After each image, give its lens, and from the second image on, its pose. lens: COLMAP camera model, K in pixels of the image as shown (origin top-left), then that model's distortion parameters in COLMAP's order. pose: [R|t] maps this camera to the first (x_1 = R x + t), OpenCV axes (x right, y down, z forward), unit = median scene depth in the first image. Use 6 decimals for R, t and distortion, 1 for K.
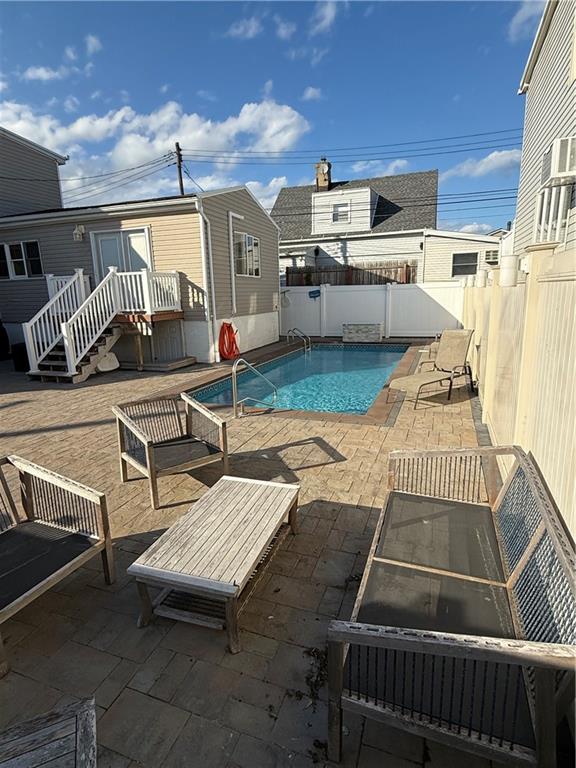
lens RADIAL K [[418.3, 0, 287.0], [0, 418.3, 382.4], [0, 0, 1]] dist [-0.002198, 0.002196]
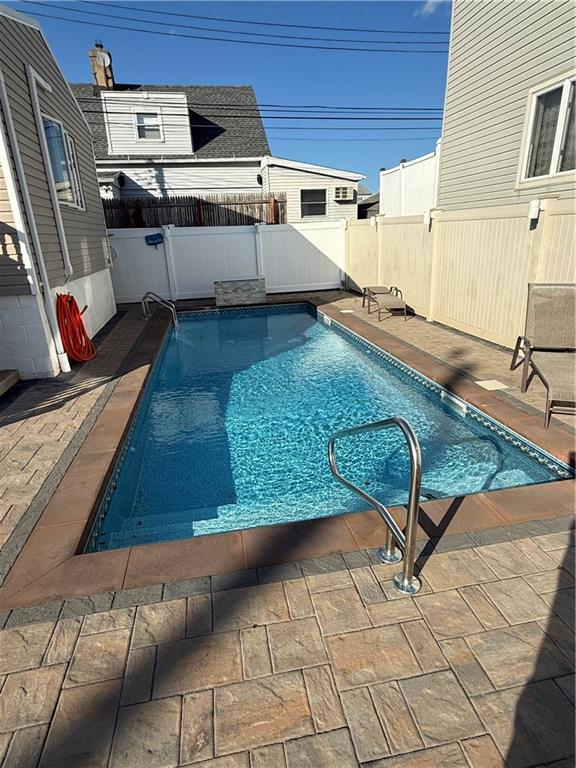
lens RADIAL K [[418.3, 0, 293.6], [0, 418.3, 381.8], [0, 0, 1]] dist [-0.002198, 0.002196]
pose [[0.852267, -0.180323, 0.491044, -0.171024], [0.123700, 0.981557, 0.145755, -0.073372], [-0.508271, -0.063480, 0.858854, 0.382240]]
